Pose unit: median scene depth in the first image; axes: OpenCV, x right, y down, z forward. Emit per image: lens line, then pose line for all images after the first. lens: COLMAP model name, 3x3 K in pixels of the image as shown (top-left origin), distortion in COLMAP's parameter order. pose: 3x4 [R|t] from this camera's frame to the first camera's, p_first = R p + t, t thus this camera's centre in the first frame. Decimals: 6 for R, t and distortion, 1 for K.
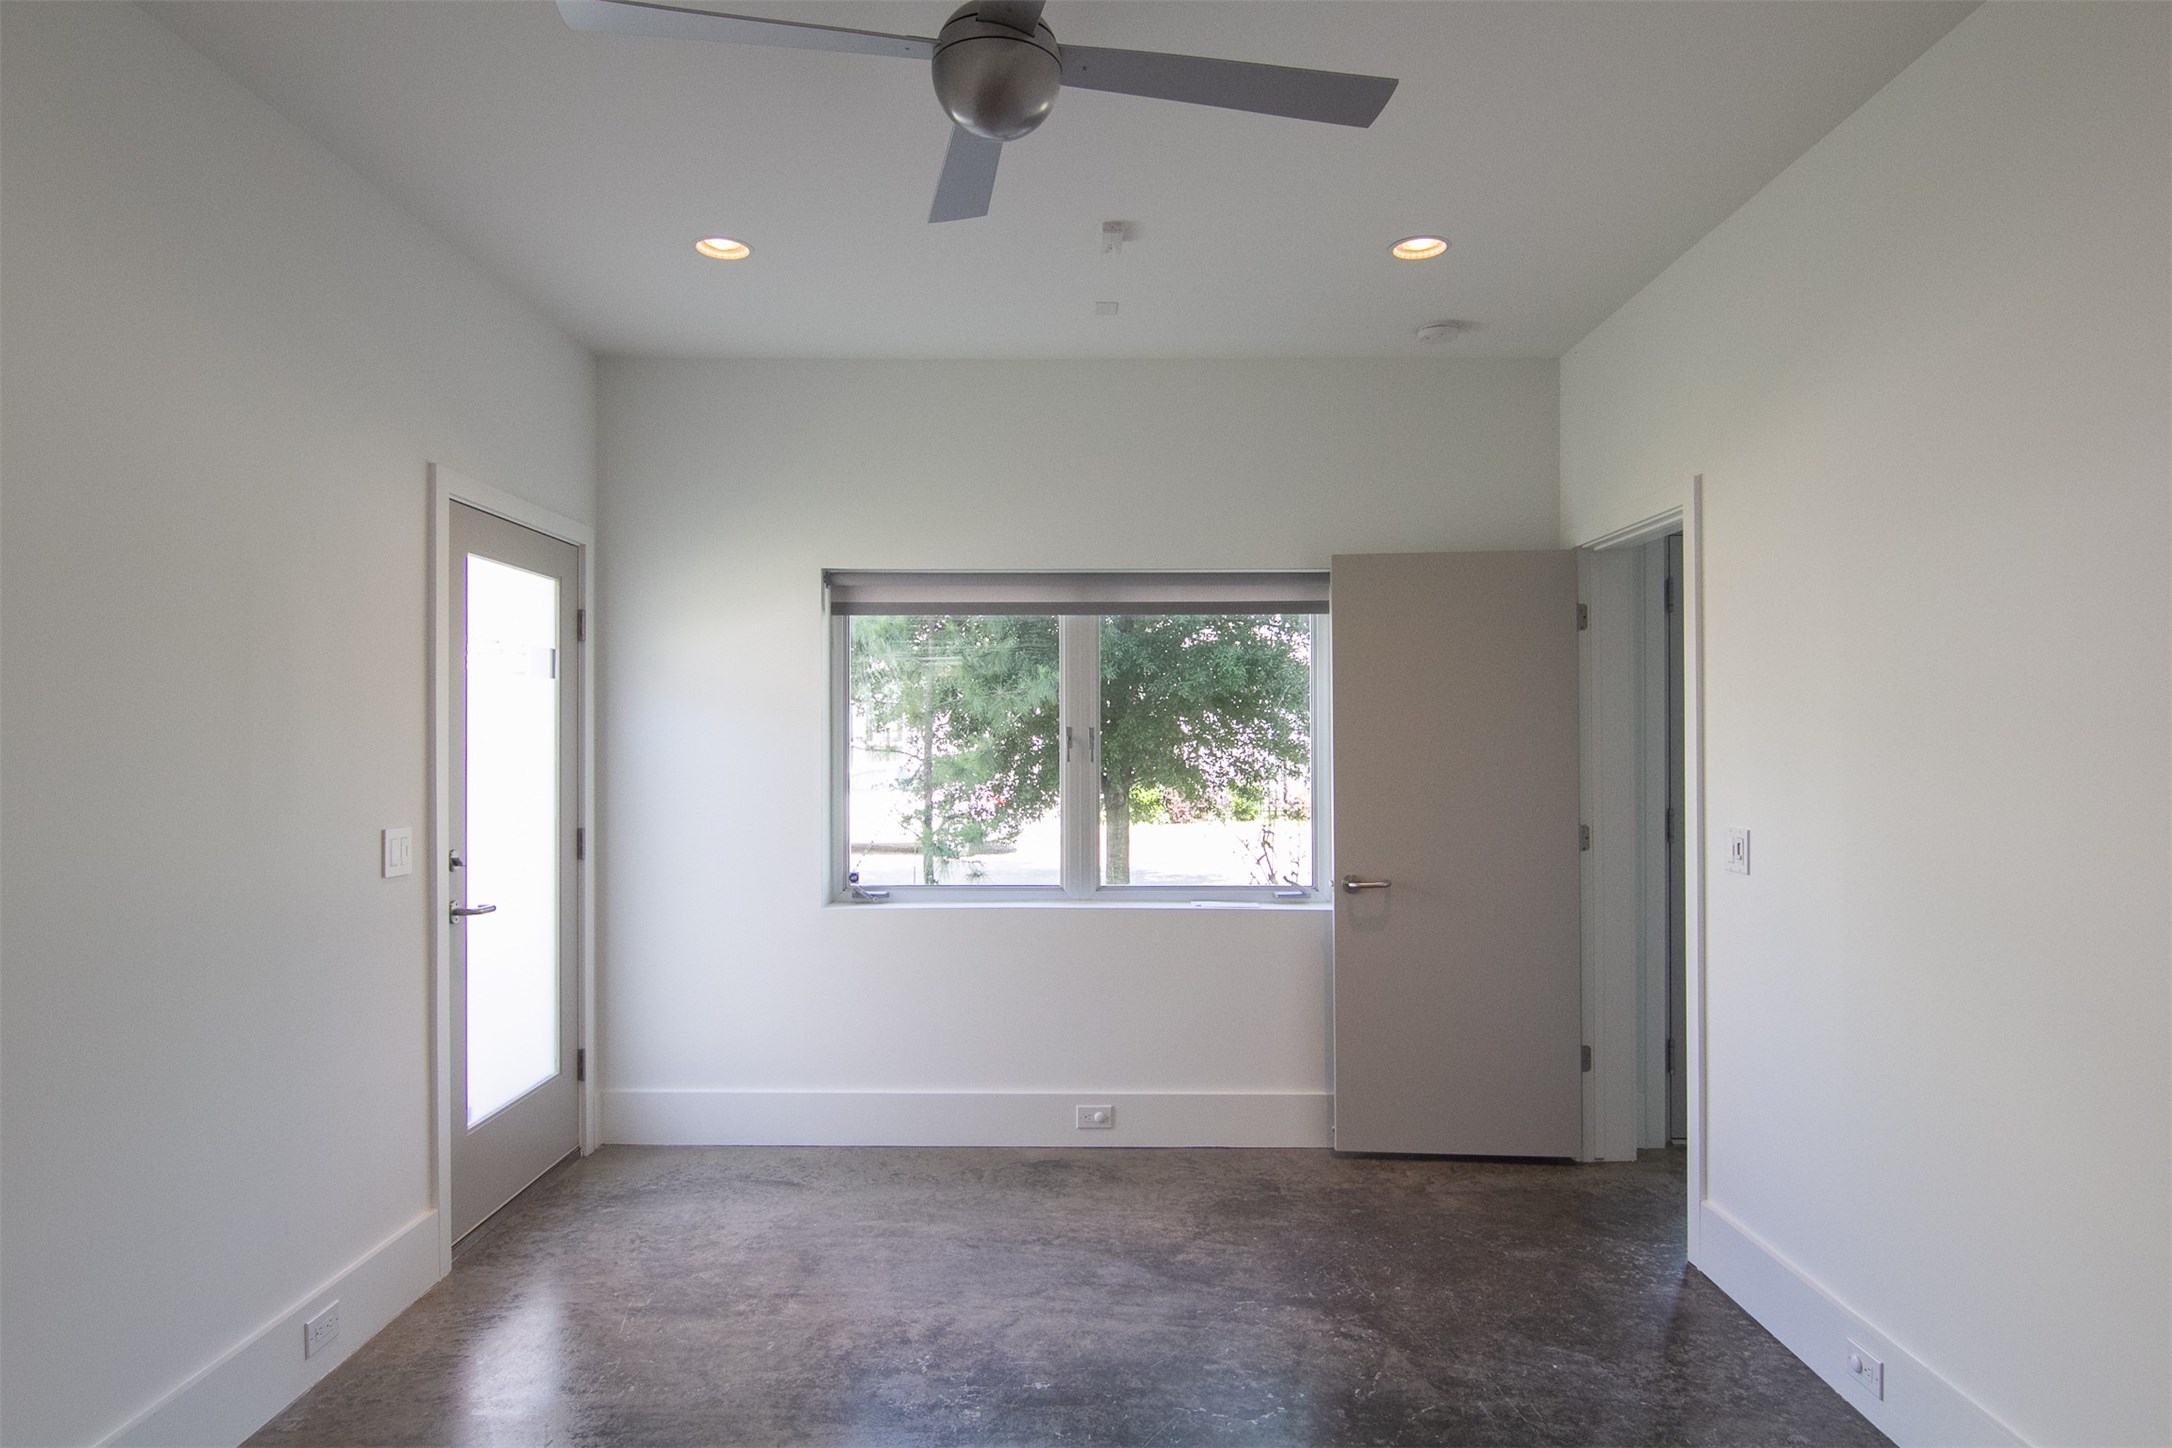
lens RADIAL K [[1309.7, 0, 1081.7], [0, 1309.7, 726.4], [0, 0, 1]] dist [-0.000003, -0.000049]
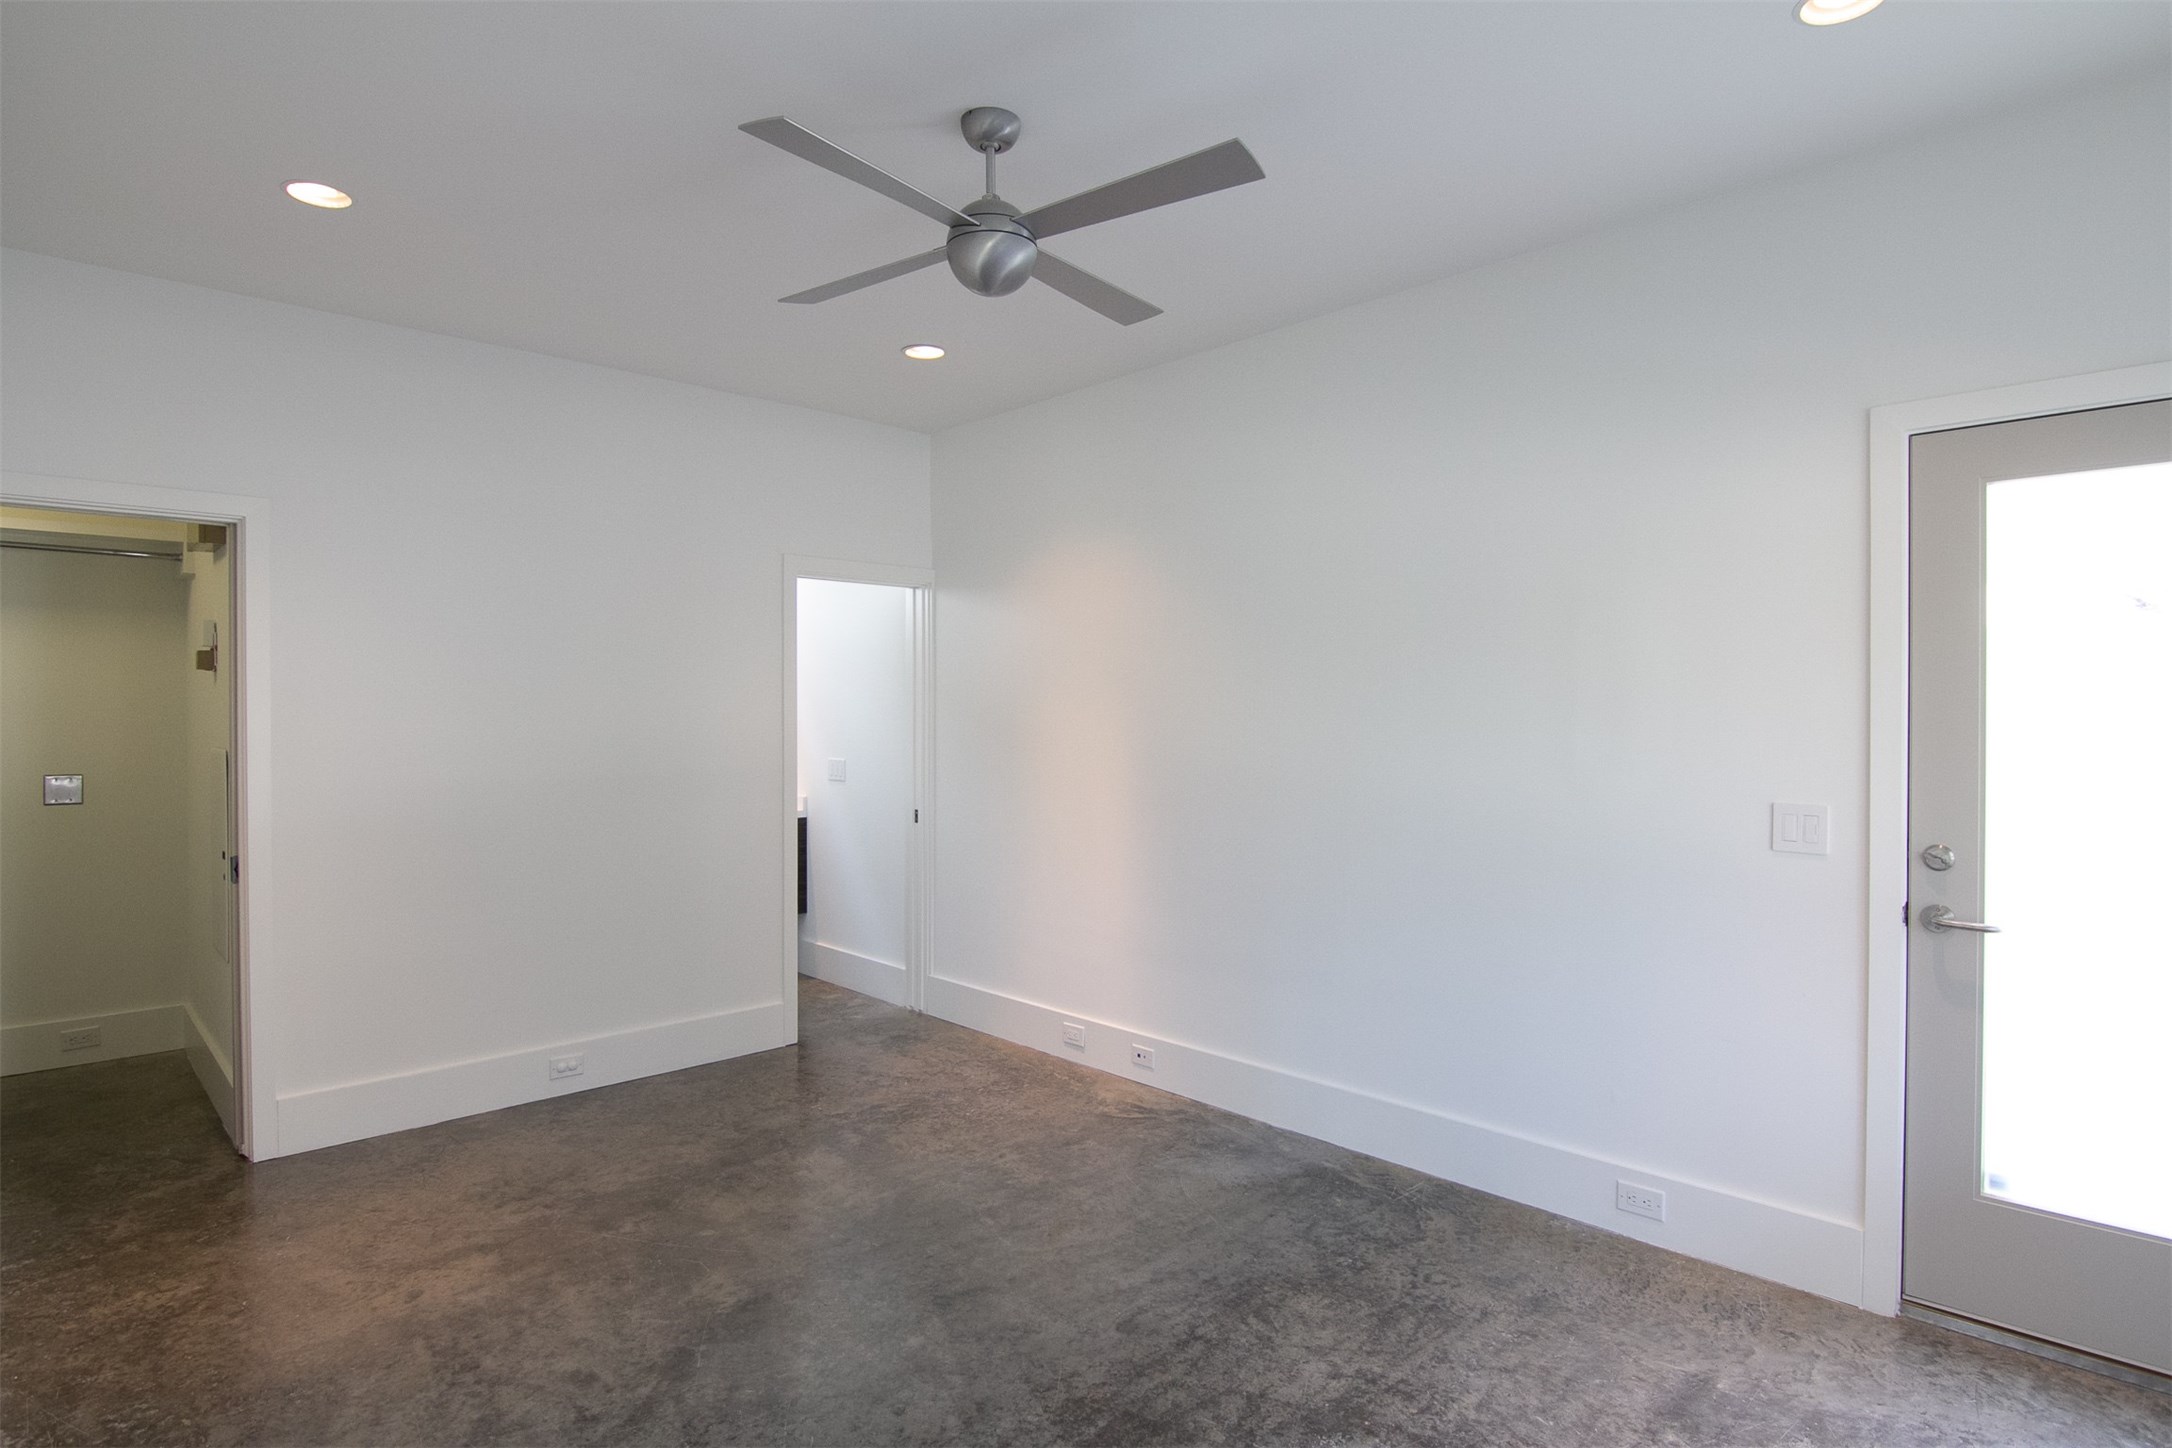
lens RADIAL K [[1145.8, 0, 1082.9], [0, 1145.8, 729.3], [0, 0, 1]] dist [-0.007979, -0.003205]
pose [[-0.722405, 0.008168, -0.691422, 0.440349], [0.013206, 0.999911, -0.001986, 0.014306], [0.691344, -0.010566, -0.722448, 1.188524]]
